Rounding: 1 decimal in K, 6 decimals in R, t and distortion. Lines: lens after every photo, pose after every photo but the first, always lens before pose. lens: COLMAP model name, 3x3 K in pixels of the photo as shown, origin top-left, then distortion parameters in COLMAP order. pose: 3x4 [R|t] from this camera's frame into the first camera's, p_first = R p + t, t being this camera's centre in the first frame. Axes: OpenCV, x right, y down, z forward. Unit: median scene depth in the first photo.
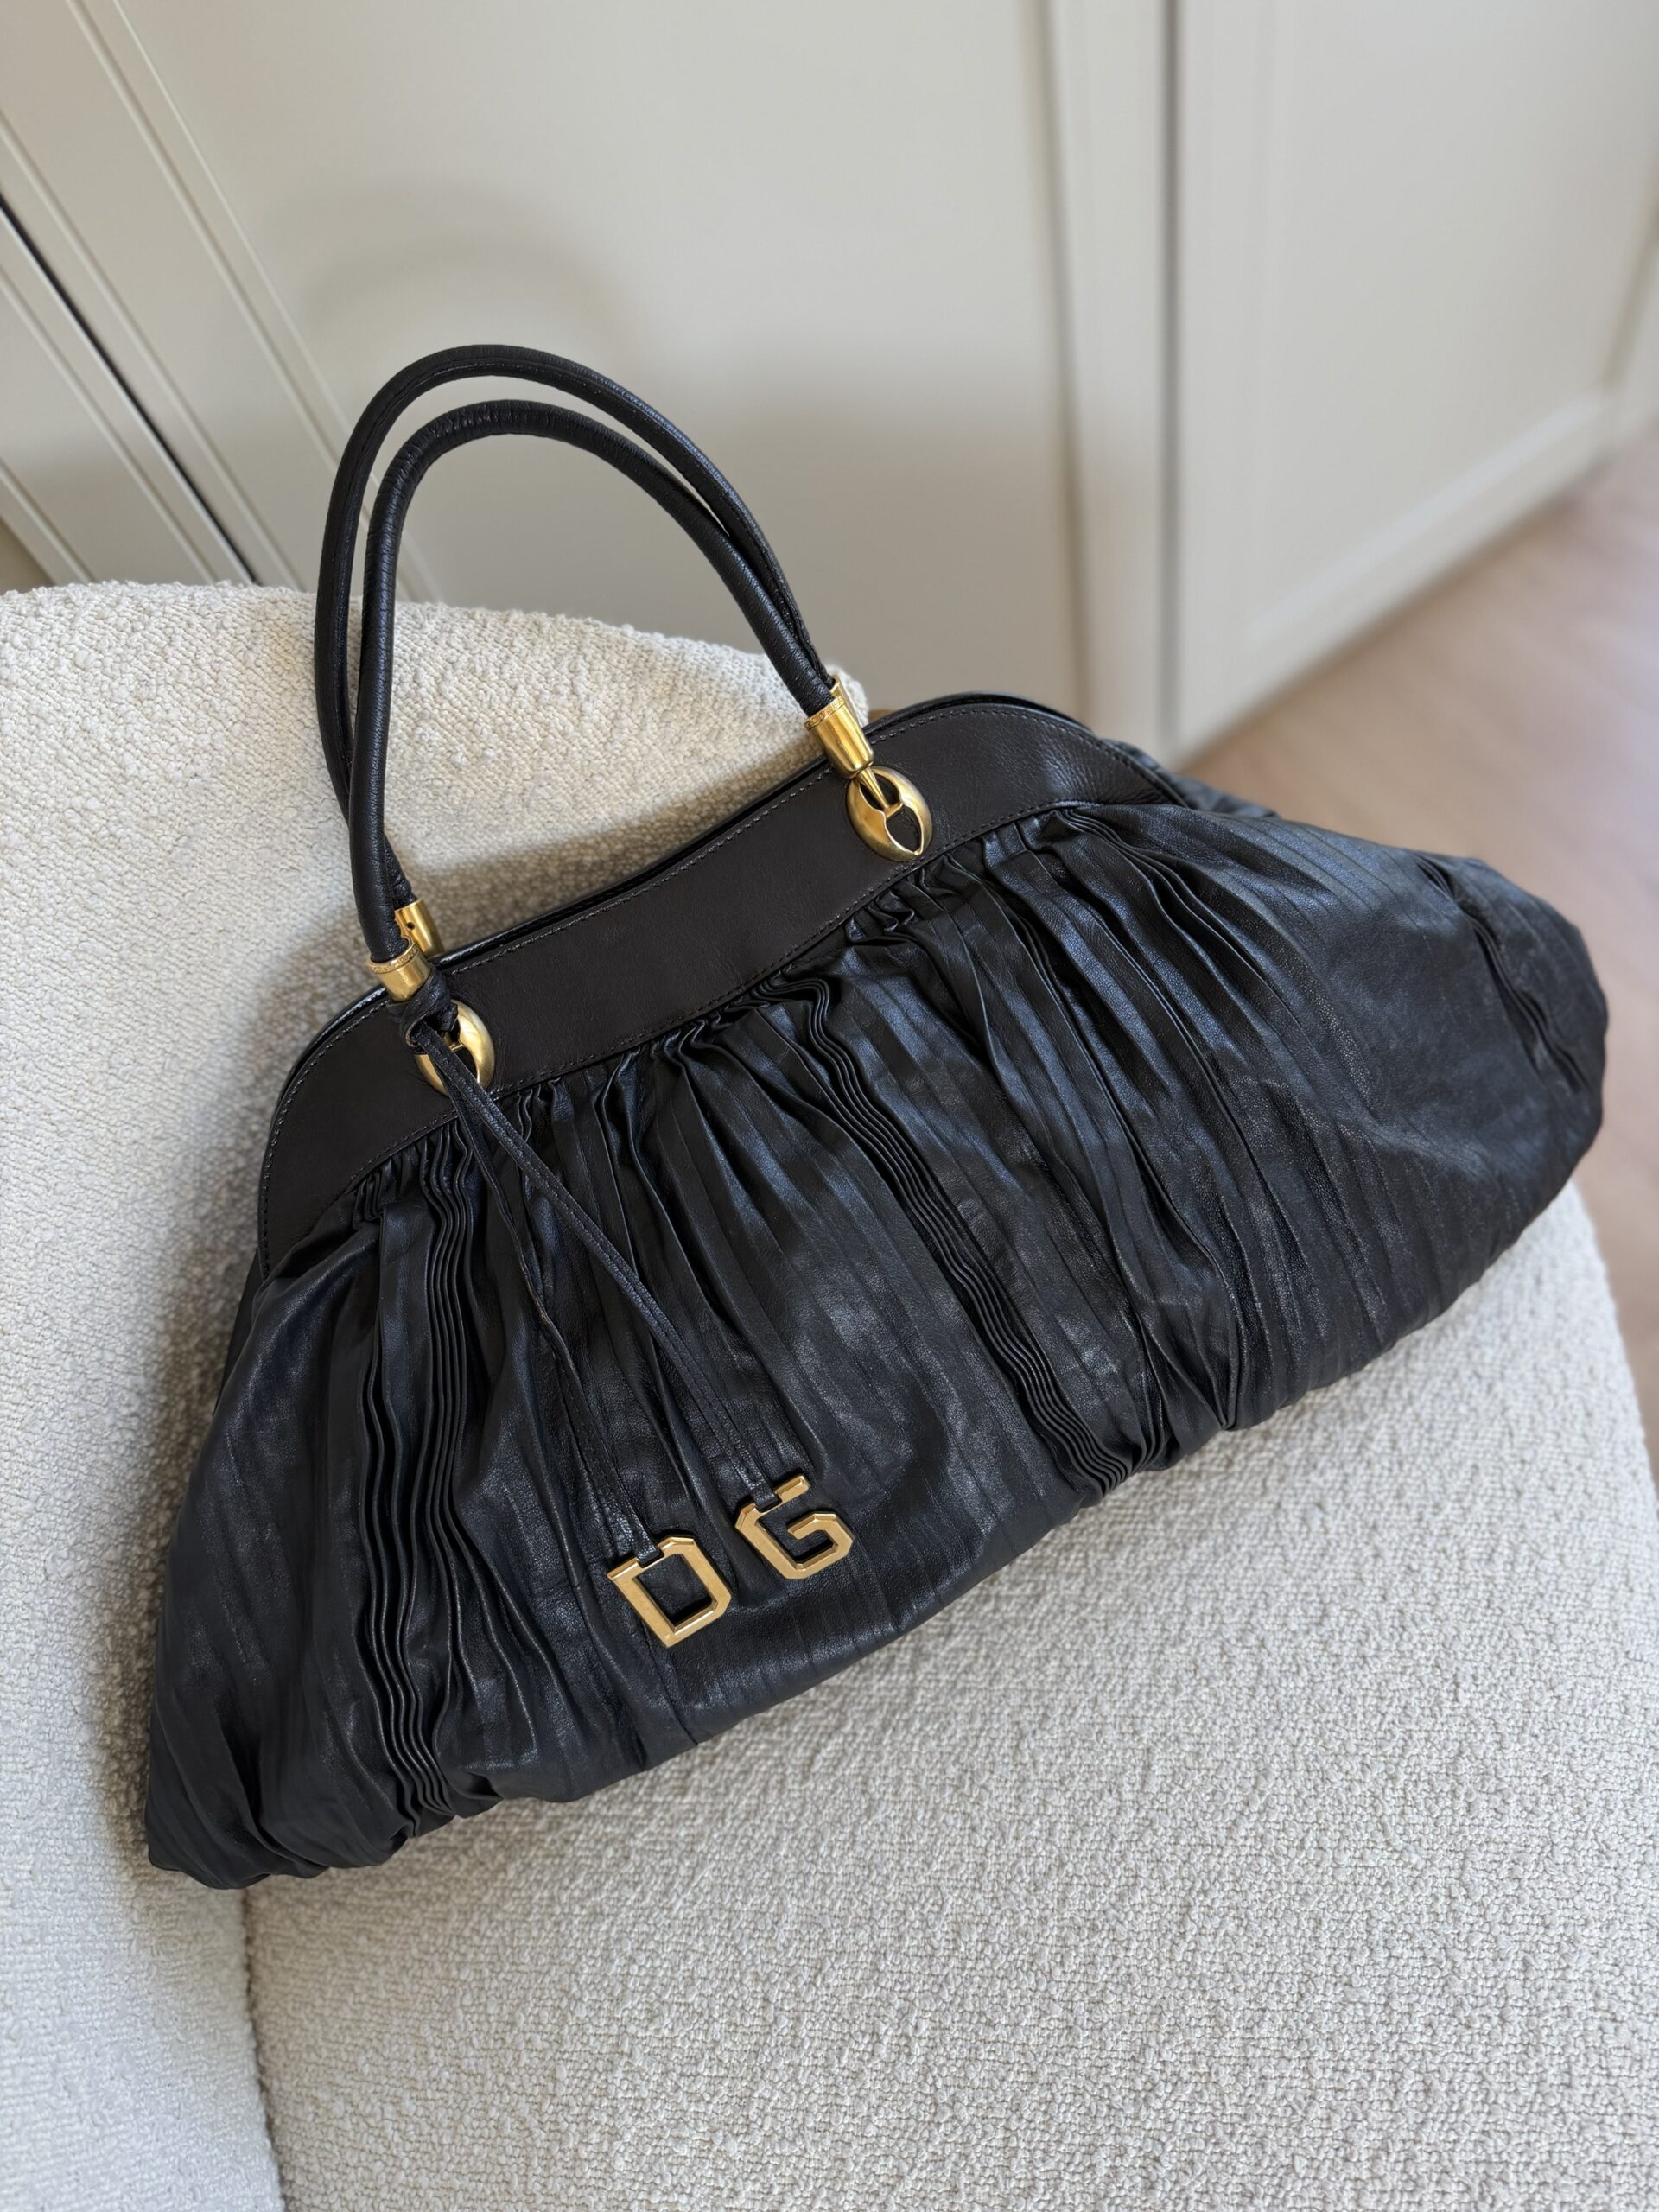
lens RADIAL K [[1627.3, 0, 838.3], [0, 1627.3, 1102.5], [0, 0, 1]] dist [0.102399, -0.137325]
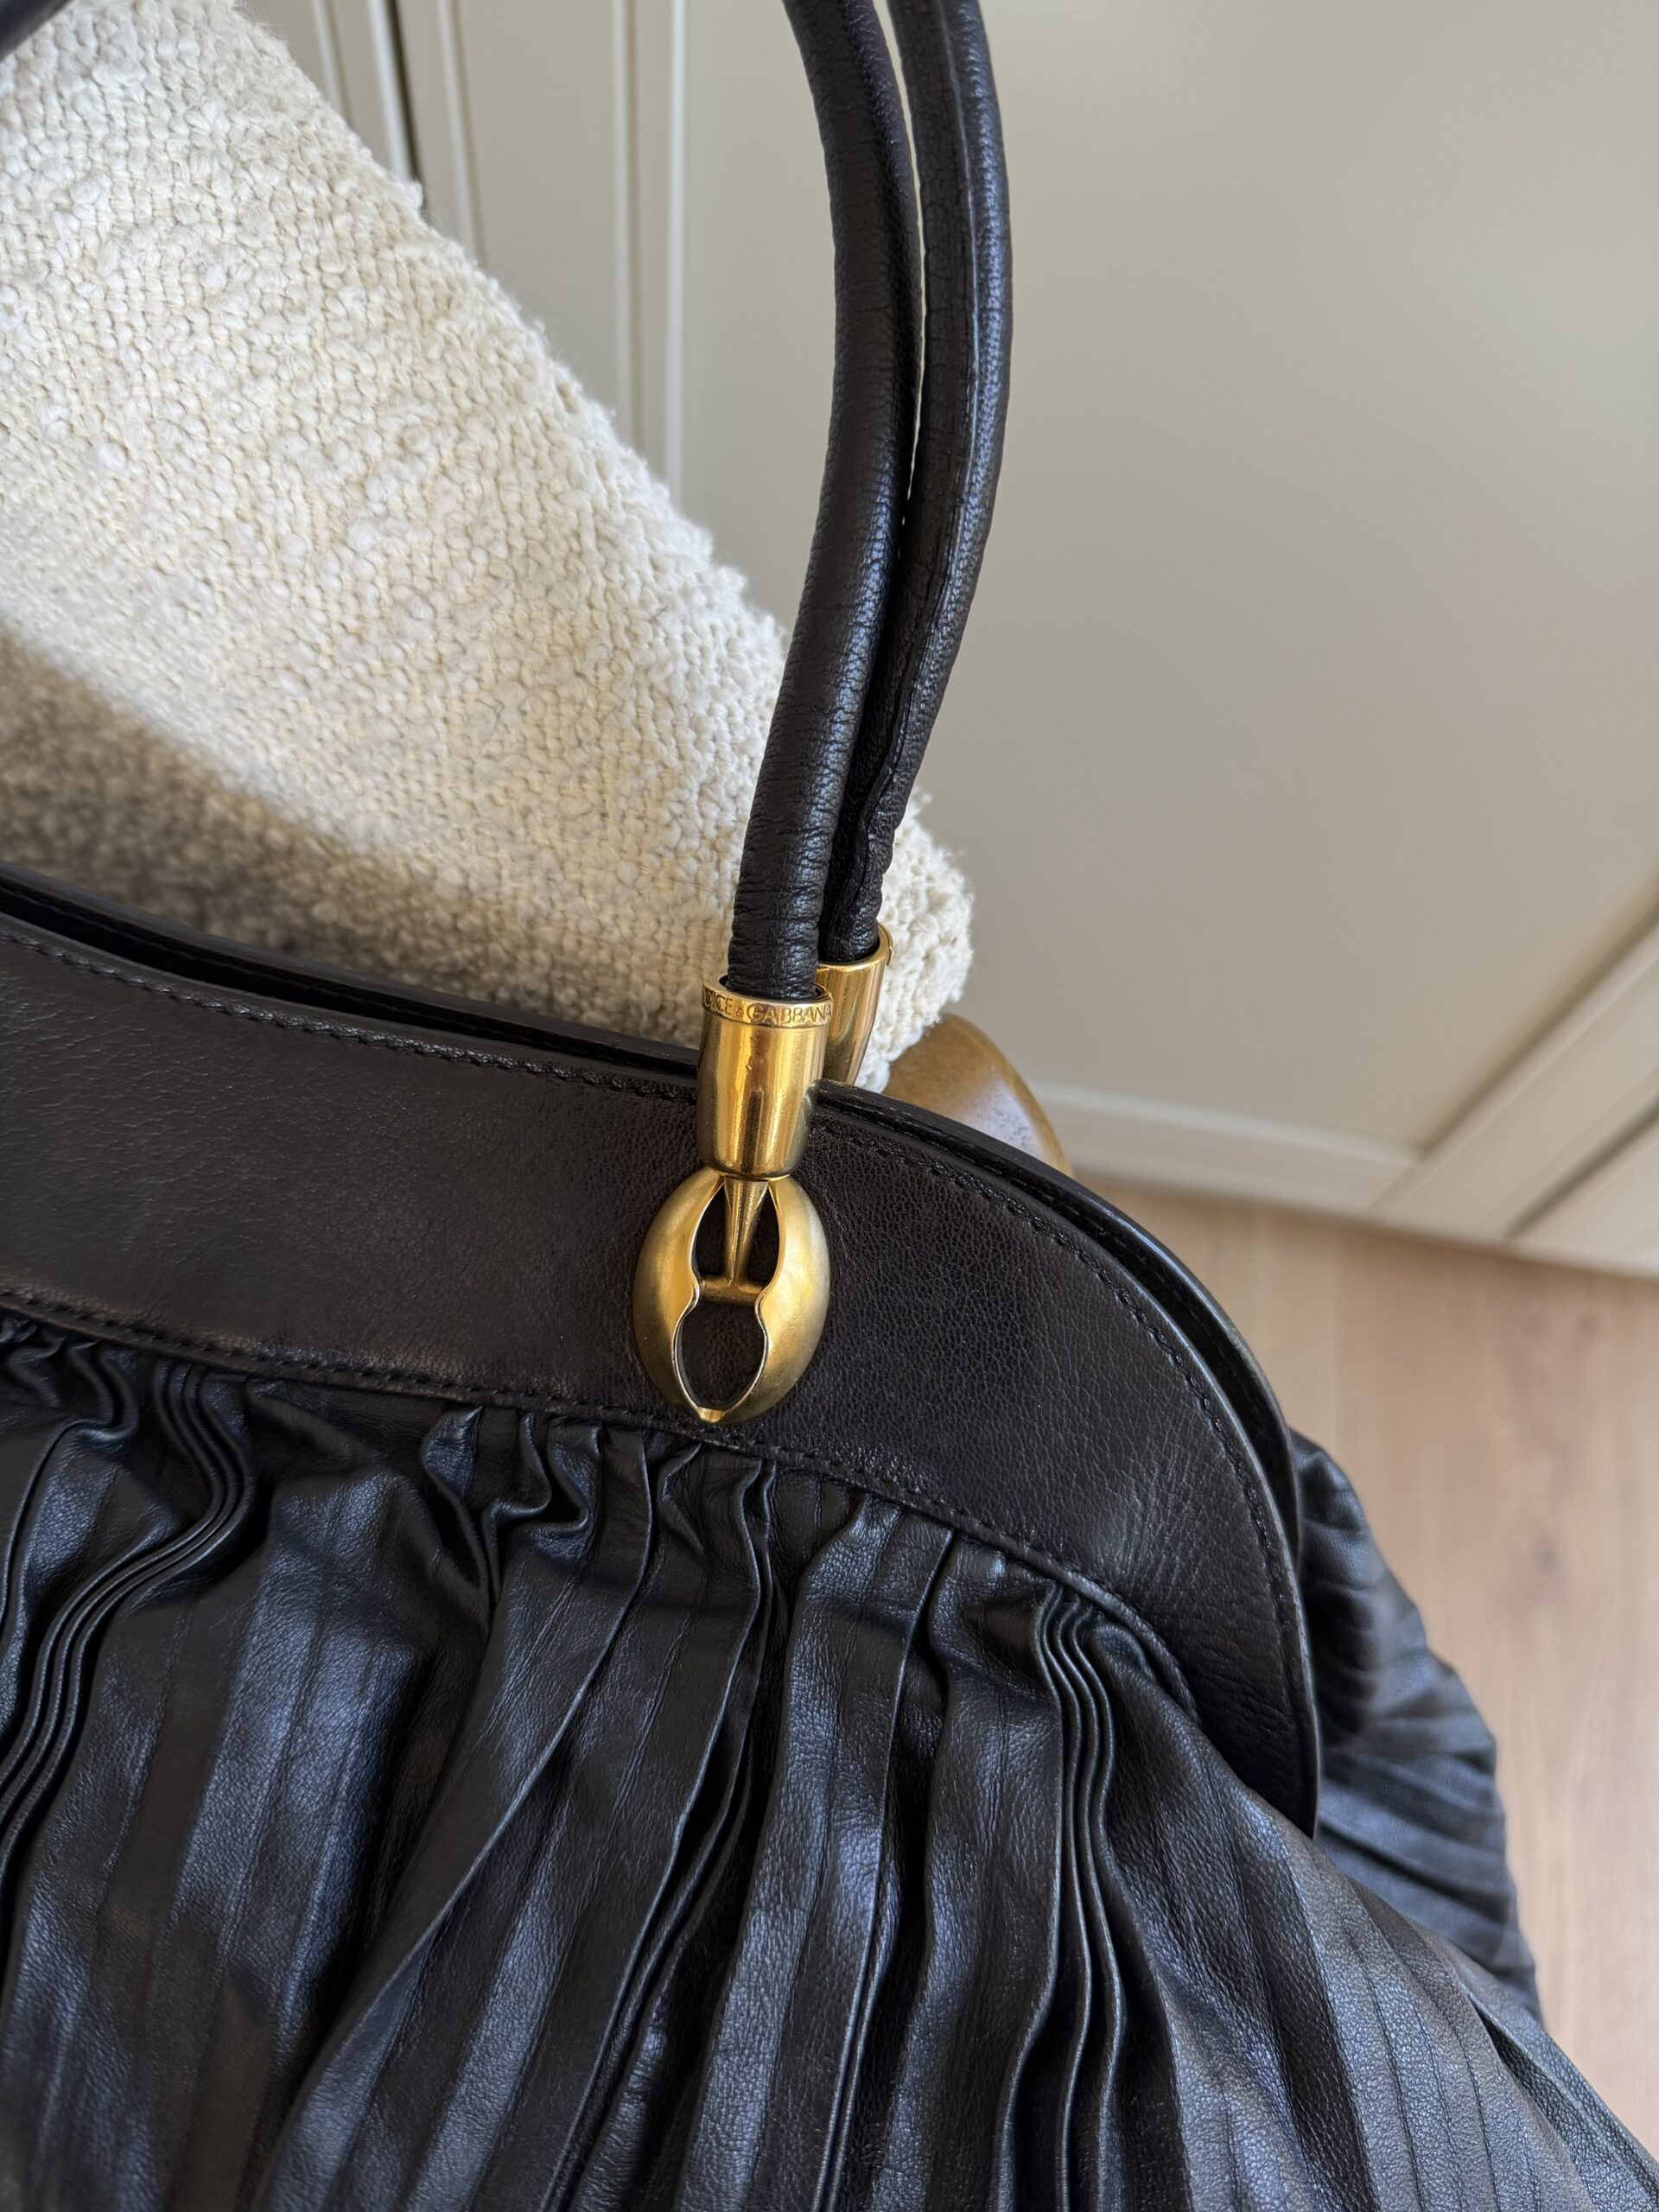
lens RADIAL K [[1564.6, 0, 832.3], [0, 1564.6, 1197.6], [0, 0, 1]] dist [0.000124, -0.037978]
pose [[0.701027, 0.710050, -0.066256, 0.058597], [-0.703113, 0.703707, 0.102125, -0.252107], [0.119139, -0.025007, 0.992563, 0.657579]]
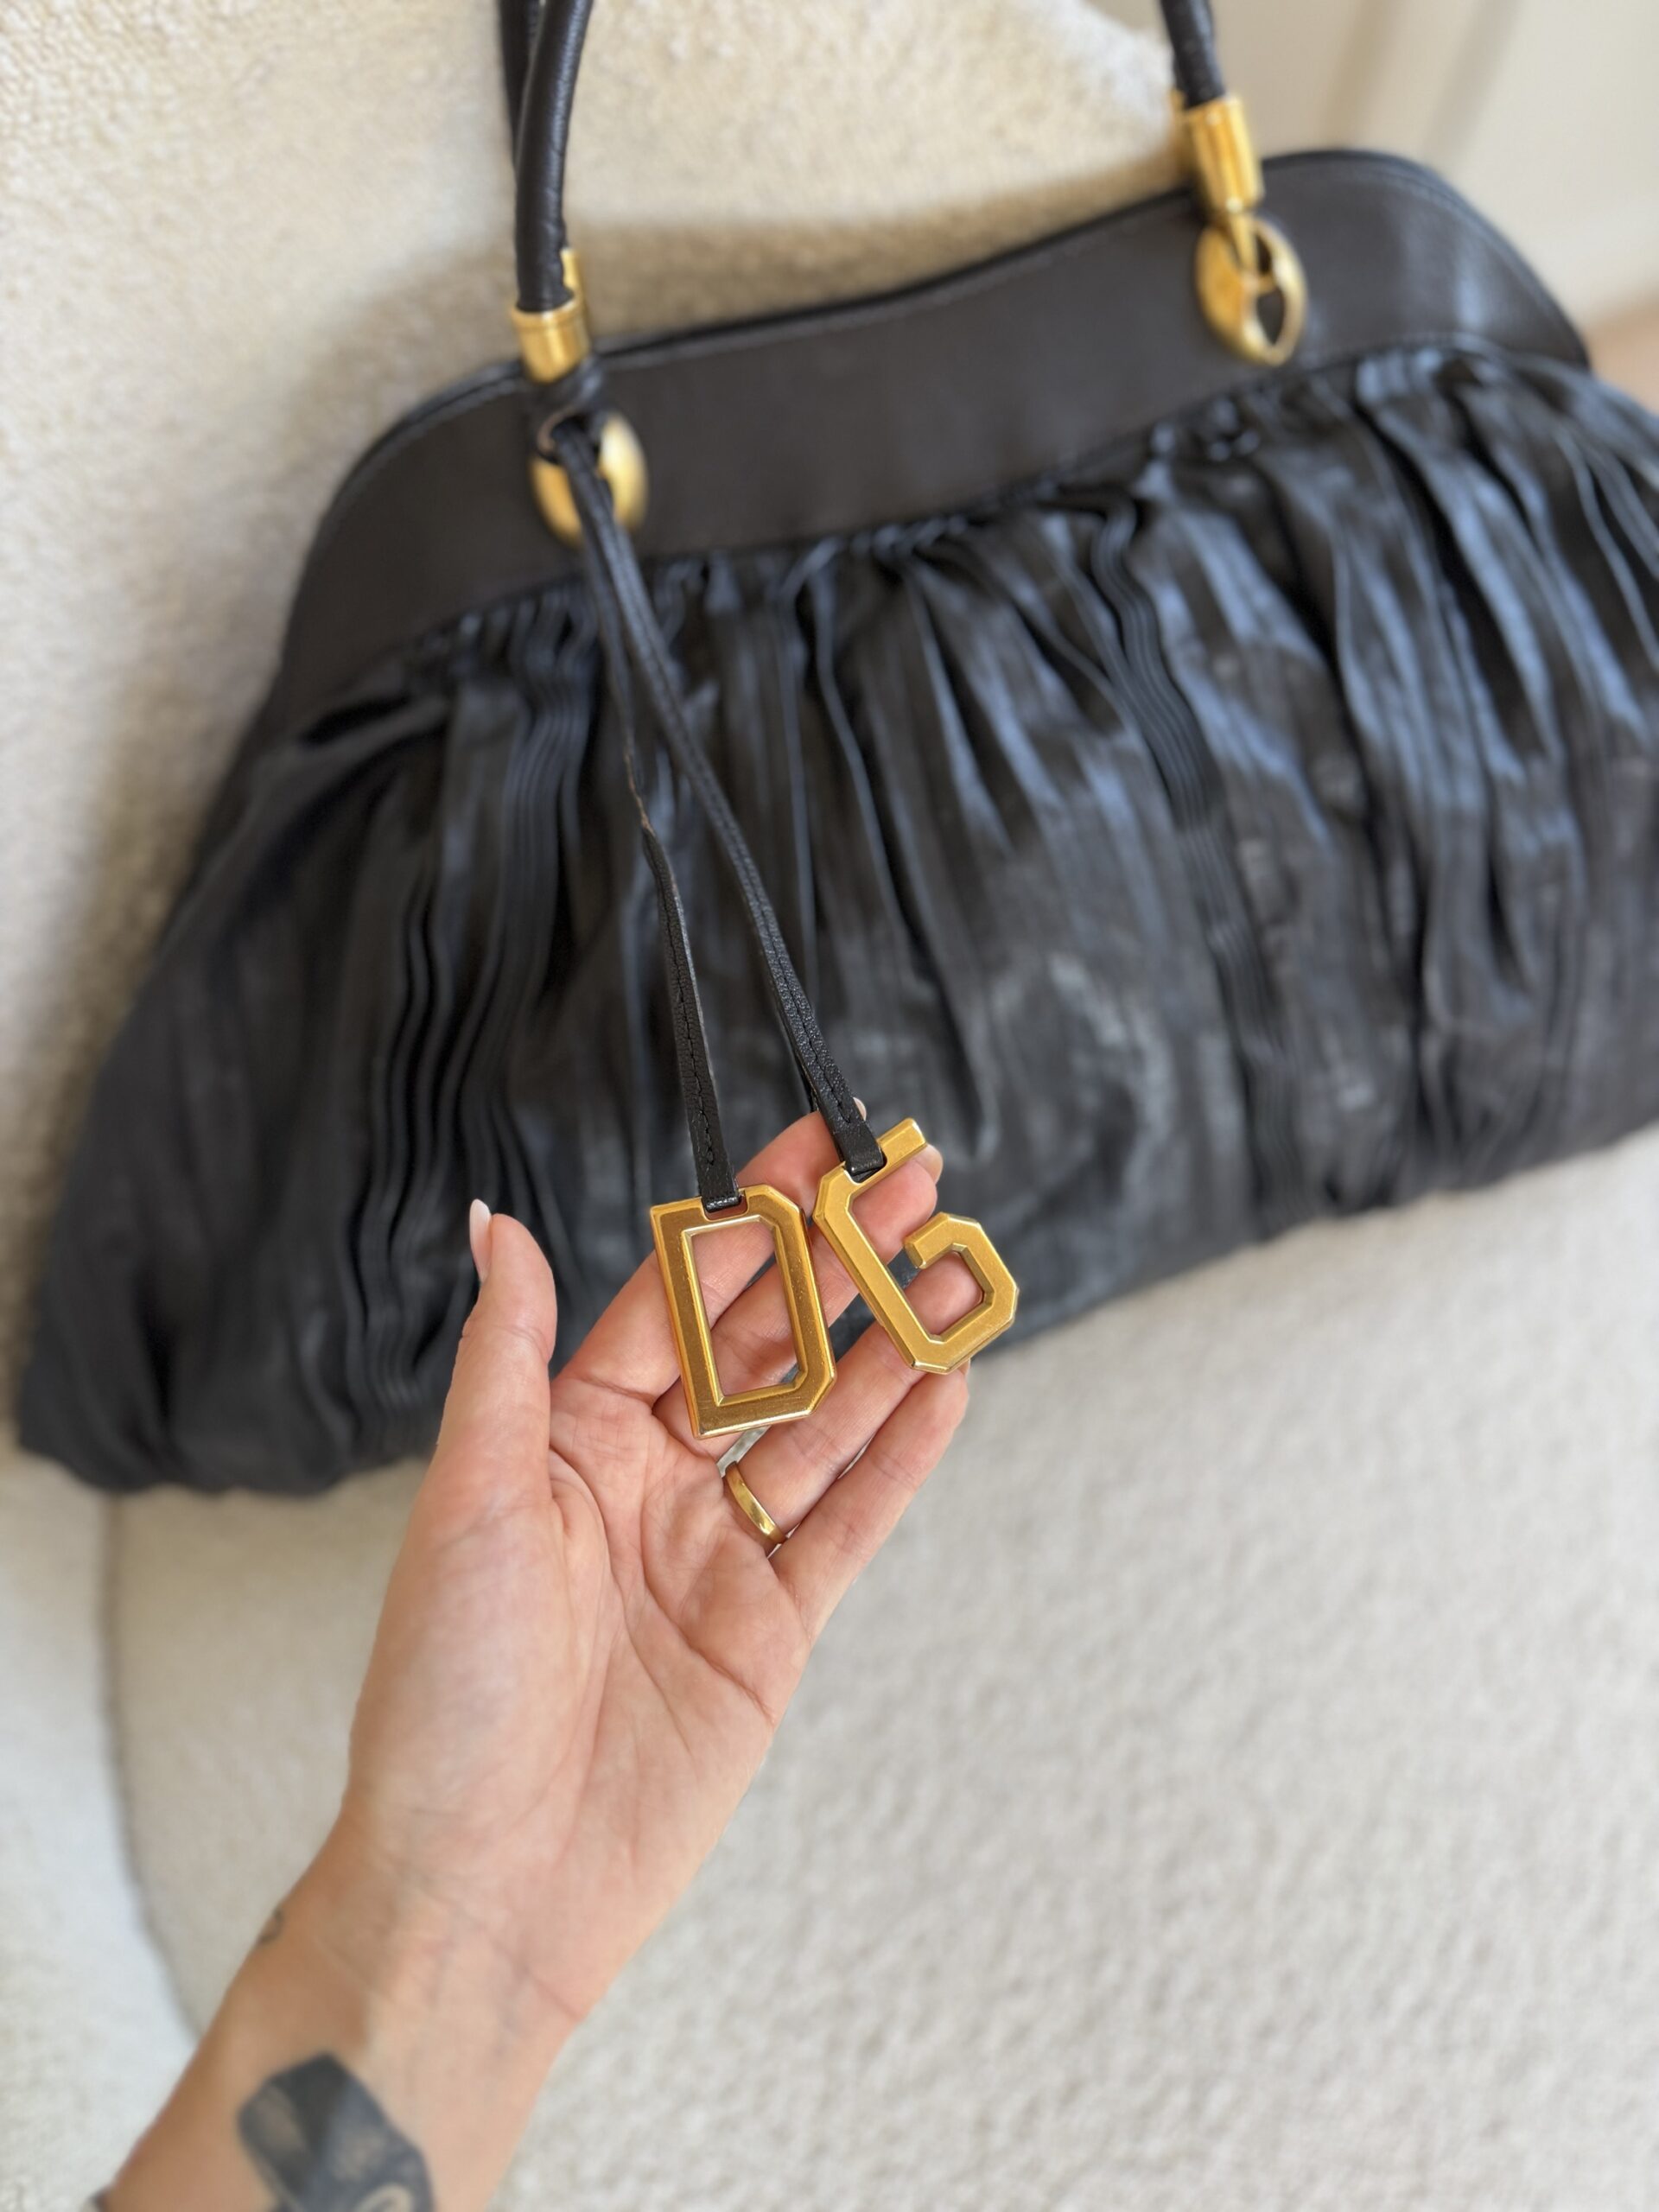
lens RADIAL K [[1631.7, 0, 813.6], [0, 1631.7, 1104.5], [0, 0, 1]] dist [-0.004159, 0.001901]
pose [[0.973743, 0.202096, 0.104790, -0.160991], [-0.218321, 0.959440, 0.178358, 0.081790], [-0.064494, -0.196553, 0.978370, 0.250031]]
